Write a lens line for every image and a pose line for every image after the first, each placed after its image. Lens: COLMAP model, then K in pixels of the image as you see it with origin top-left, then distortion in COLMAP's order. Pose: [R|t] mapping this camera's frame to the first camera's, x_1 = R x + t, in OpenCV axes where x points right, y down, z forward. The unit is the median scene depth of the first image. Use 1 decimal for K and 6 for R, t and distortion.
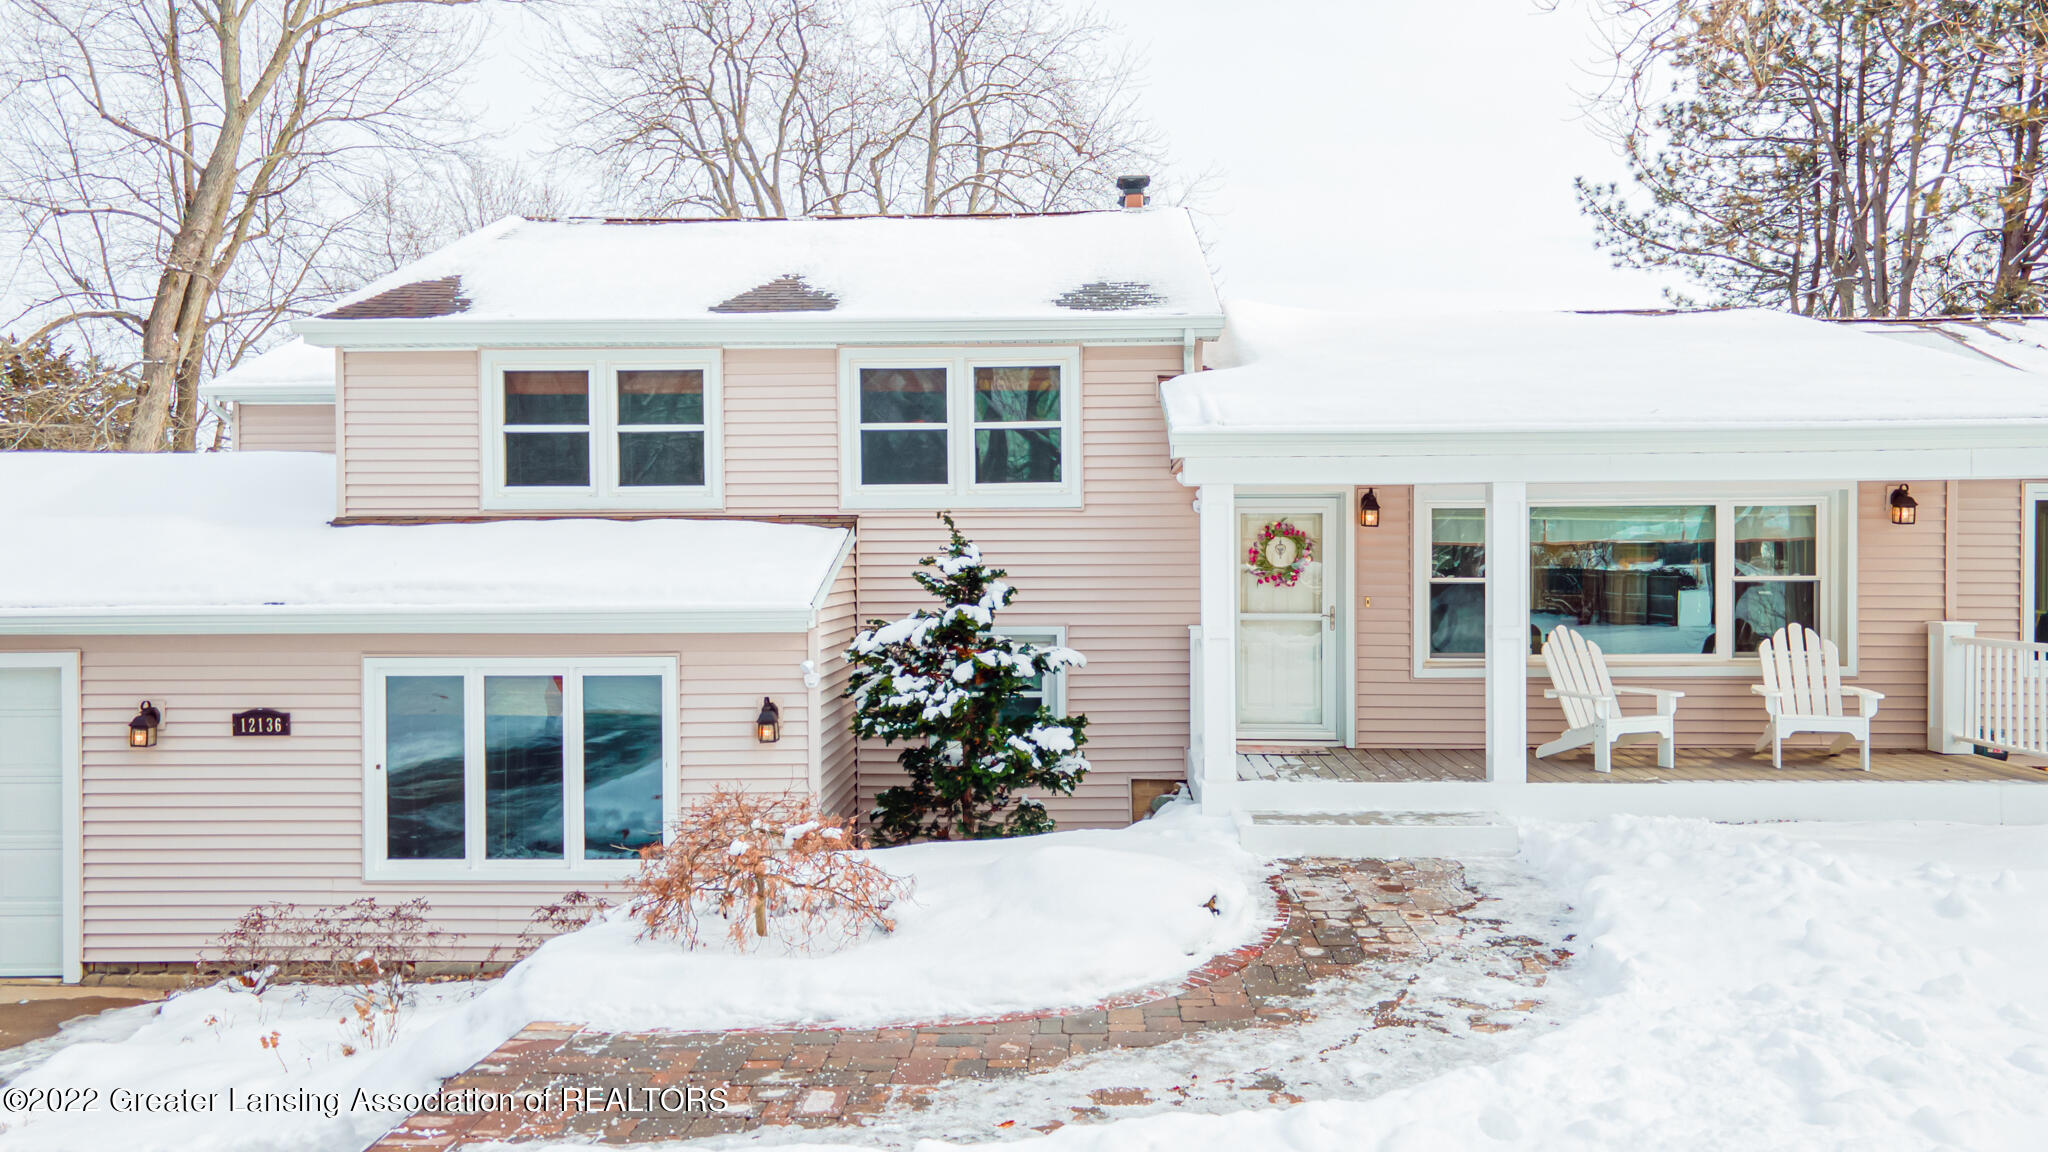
lens RADIAL K [[1503.3, 0, 1024.0], [0, 1503.3, 576.0], [0, 0, 1]] dist [0.023967, 0.035233]
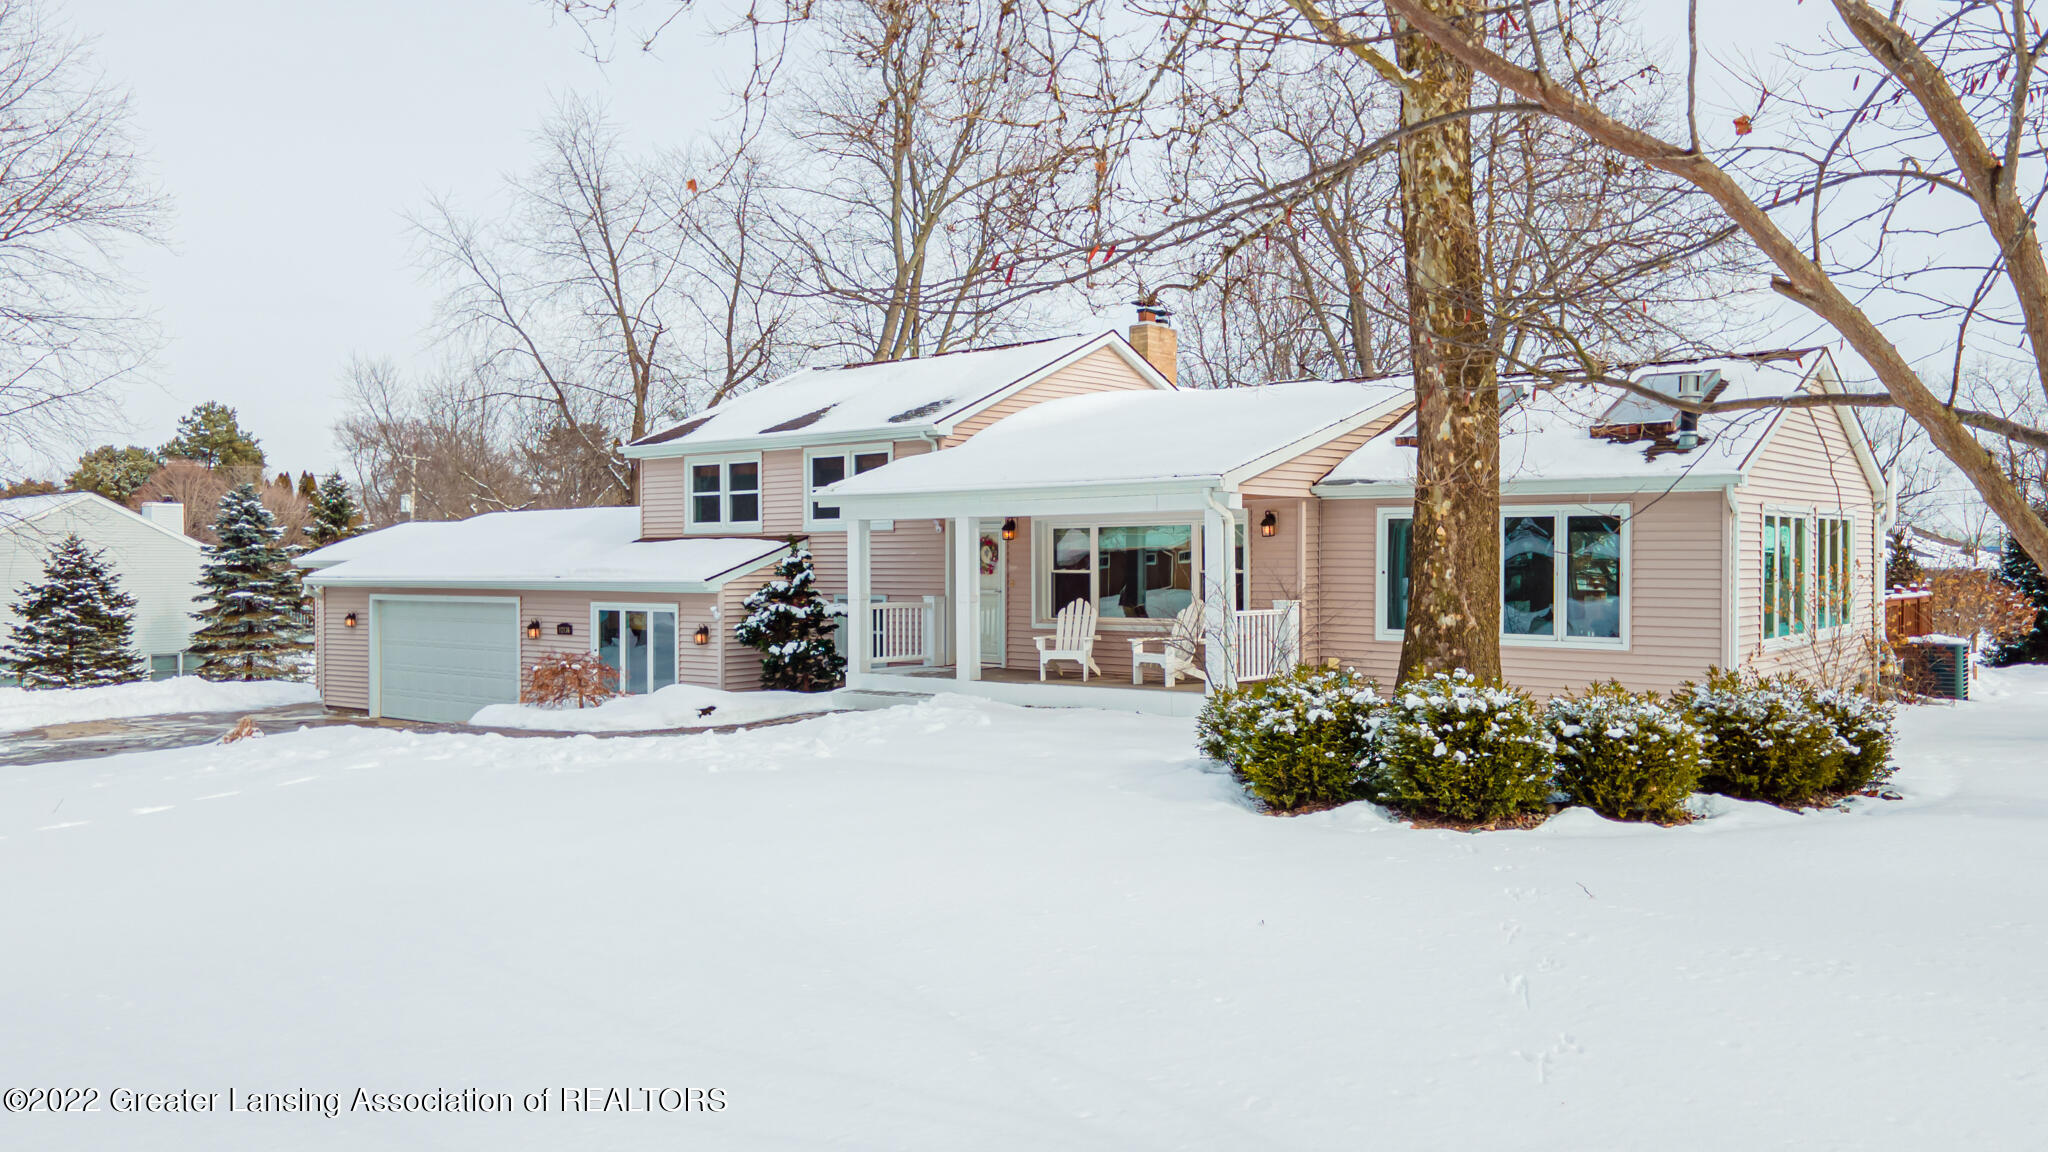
lens RADIAL K [[1519.6, 0, 1024.0], [0, 1519.6, 576.0], [0, 0, 1]] dist [0.016922, 0.043426]
pose [[0.798410, 0.009244, -0.602044, 1.251703], [-0.012853, 0.999916, -0.001692, 0.010228], [0.601977, 0.009089, 0.798461, -0.367230]]
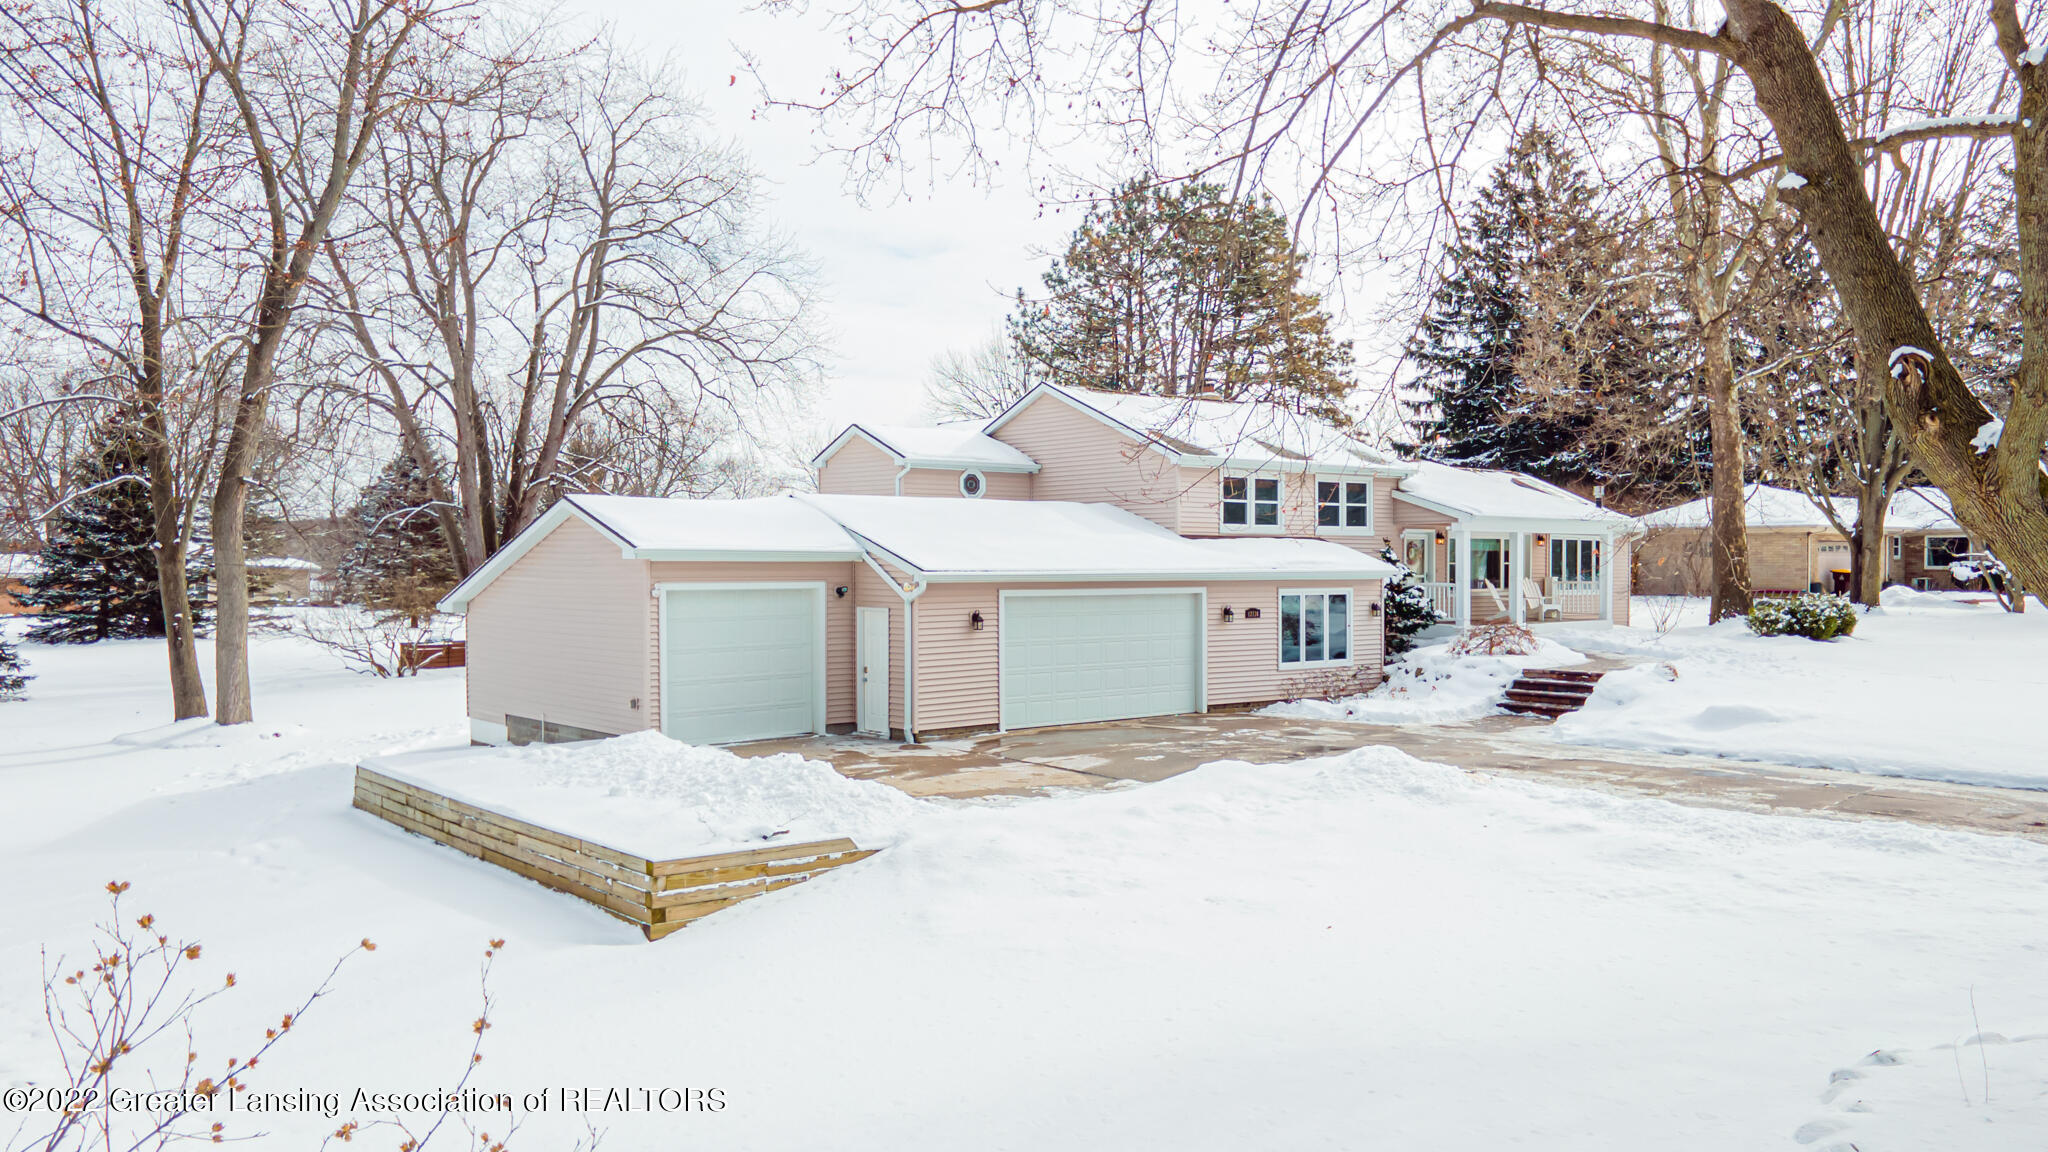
lens RADIAL K [[1519.6, 0, 1024.0], [0, 1519.6, 576.0], [0, 0, 1]] dist [0.016922, 0.043426]
pose [[0.786032, 0.001319, 0.618184, -2.093547], [0.015052, 0.999660, -0.021271, 0.069588], [-0.618002, 0.026025, 0.785745, -0.702544]]
